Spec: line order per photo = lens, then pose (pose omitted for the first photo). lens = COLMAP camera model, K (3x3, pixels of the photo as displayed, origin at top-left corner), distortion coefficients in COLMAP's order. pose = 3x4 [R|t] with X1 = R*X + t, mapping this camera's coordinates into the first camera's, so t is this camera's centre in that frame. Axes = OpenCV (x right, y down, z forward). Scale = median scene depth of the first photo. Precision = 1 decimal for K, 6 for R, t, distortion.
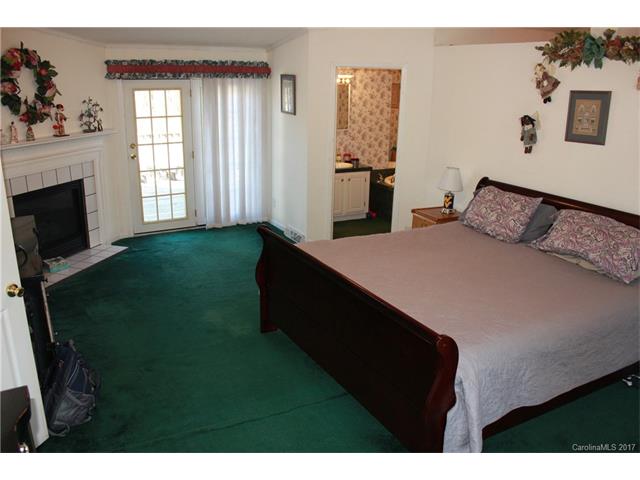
lens RADIAL K [[533.8, 0, 317.2], [0, 533.8, 242.5], [0, 0, 1]] dist [-0.168024, 0.150675]
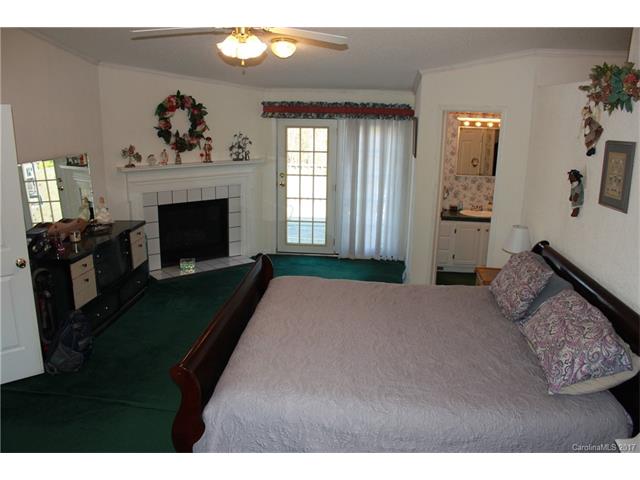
lens RADIAL K [[533.8, 0, 317.2], [0, 533.8, 242.5], [0, 0, 1]] dist [-0.168024, 0.150675]
pose [[0.821430, 0.136428, -0.553751, 0.410360], [-0.172741, 0.984873, -0.013598, -0.040469], [0.543520, 0.106825, 0.832571, 0.093023]]
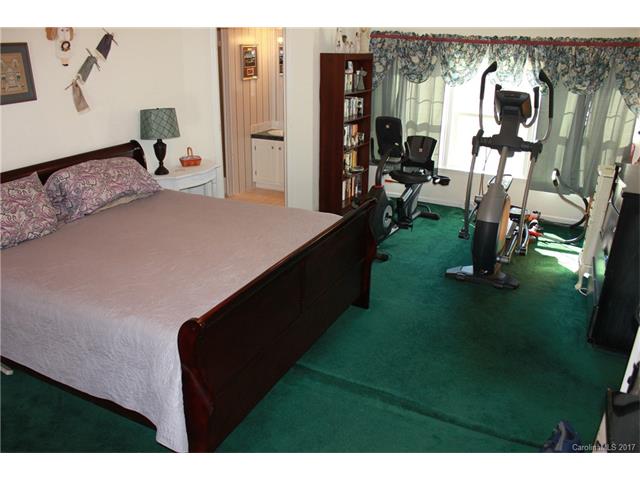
lens RADIAL K [[533.8, 0, 317.2], [0, 533.8, 242.5], [0, 0, 1]] dist [-0.168024, 0.150675]
pose [[-0.562869, -0.320455, 0.761897, -0.375697], [0.232491, 0.823185, 0.517991, -0.232355], [-0.793175, 0.468696, -0.388842, 0.729014]]
